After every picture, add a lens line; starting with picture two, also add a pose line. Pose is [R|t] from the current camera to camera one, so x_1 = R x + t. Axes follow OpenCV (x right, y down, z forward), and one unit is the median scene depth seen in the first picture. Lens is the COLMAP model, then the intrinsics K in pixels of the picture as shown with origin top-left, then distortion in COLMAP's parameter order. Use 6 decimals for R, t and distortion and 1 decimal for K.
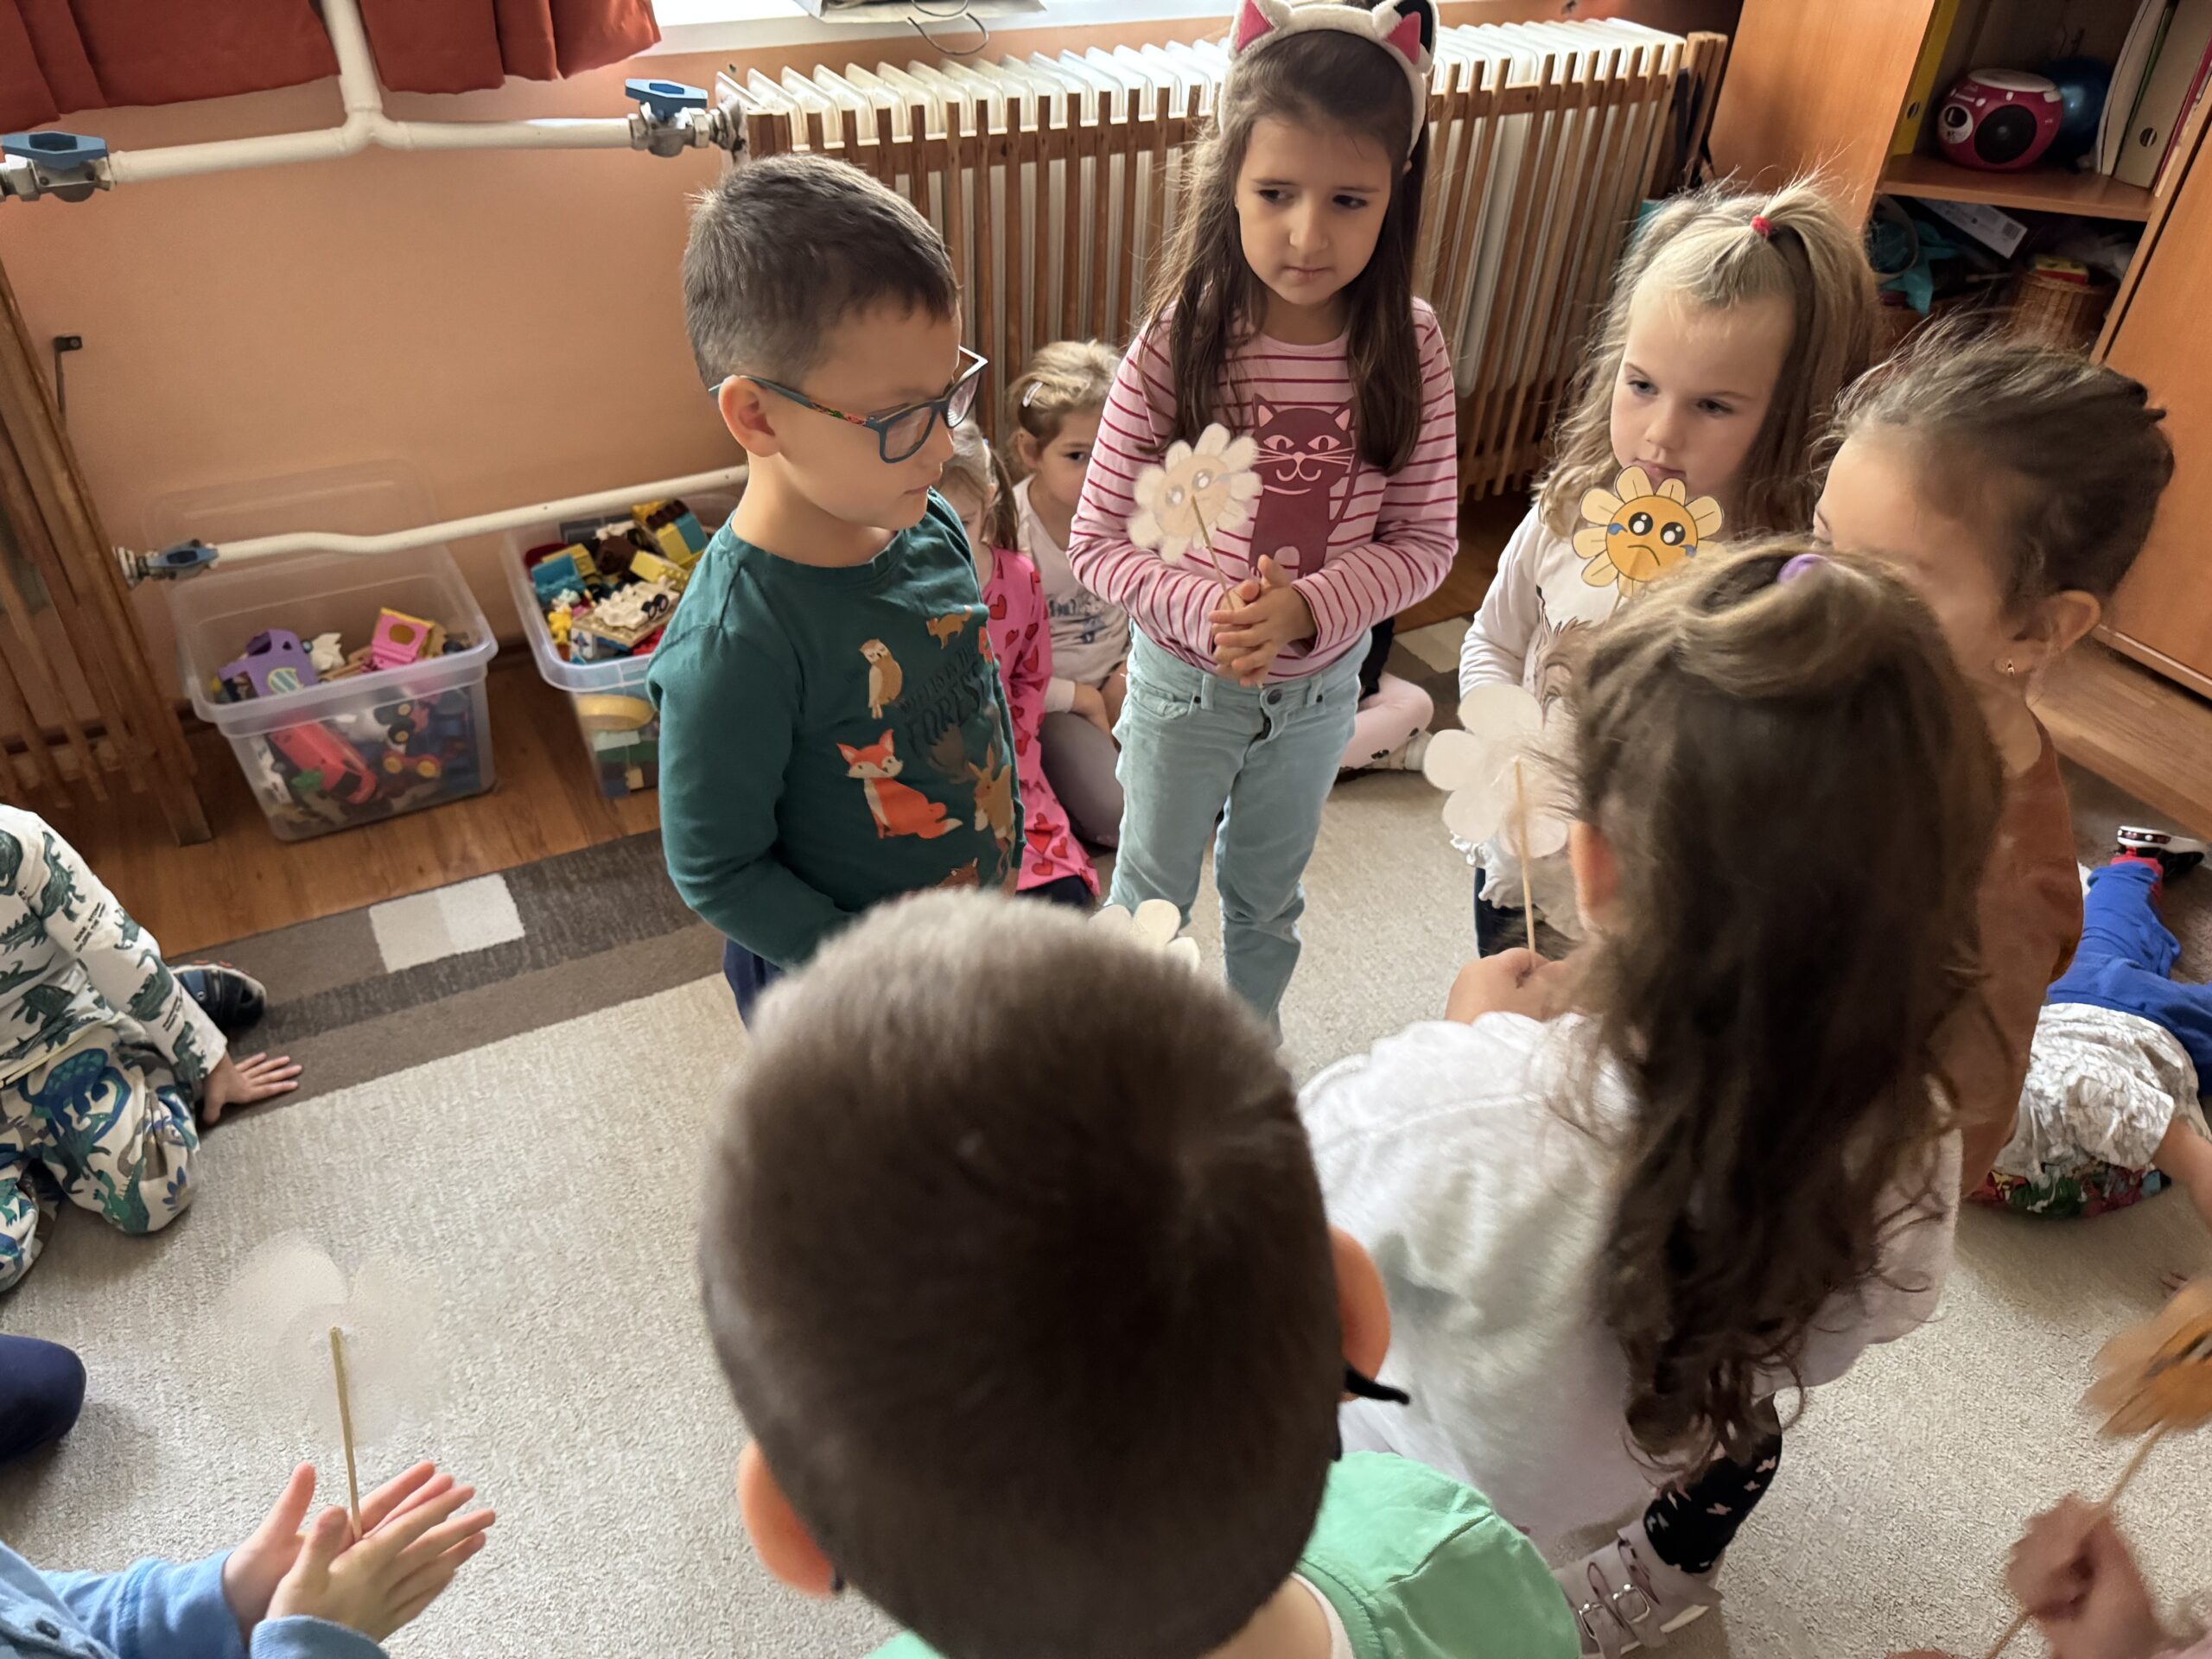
lens RADIAL K [[1576.3, 0, 1106.0], [0, 1576.3, 829.5], [0, 0, 1]] dist [-0.000763, 0.001713]
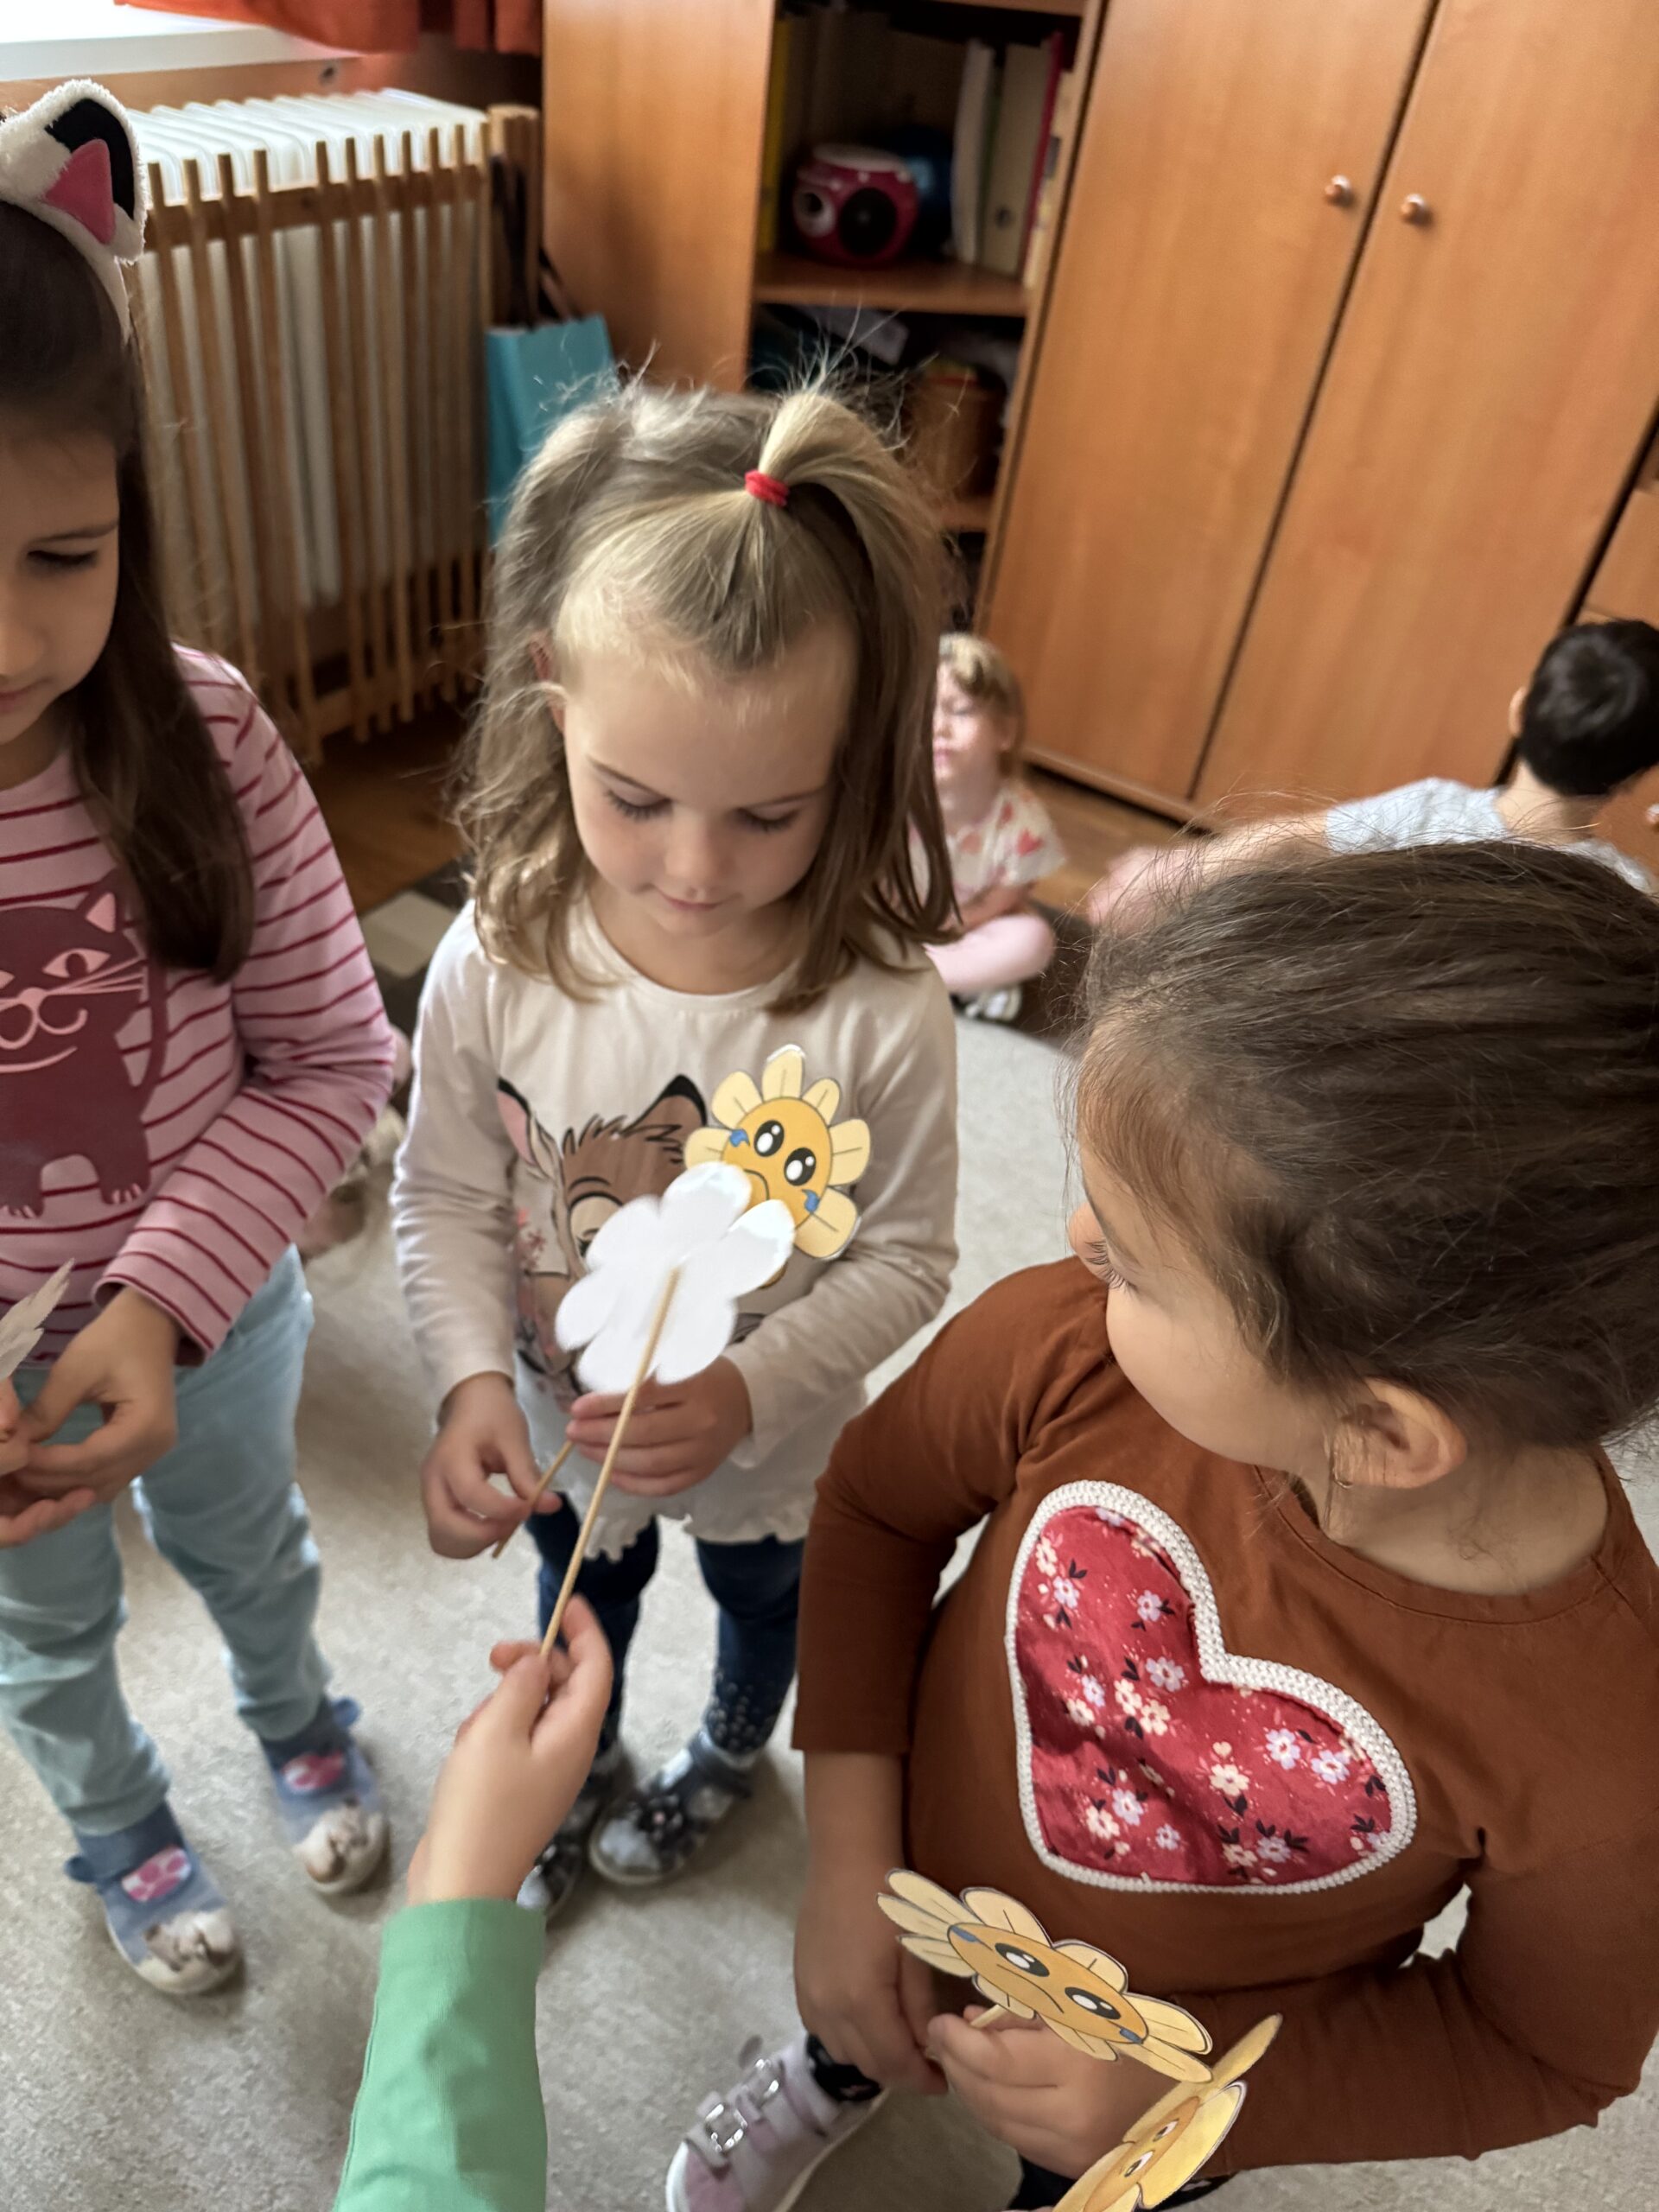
lens RADIAL K [[1752.4, 0, 829.5], [0, 1752.4, 1106.0], [0, 0, 1]] dist [0.211476, -0.272531]
pose [[0.882497, -0.244800, 0.401587, 0.035607], [0.231179, 0.969374, 0.082890, -0.063627], [-0.409579, 0.019688, 0.912062, 0.120253]]
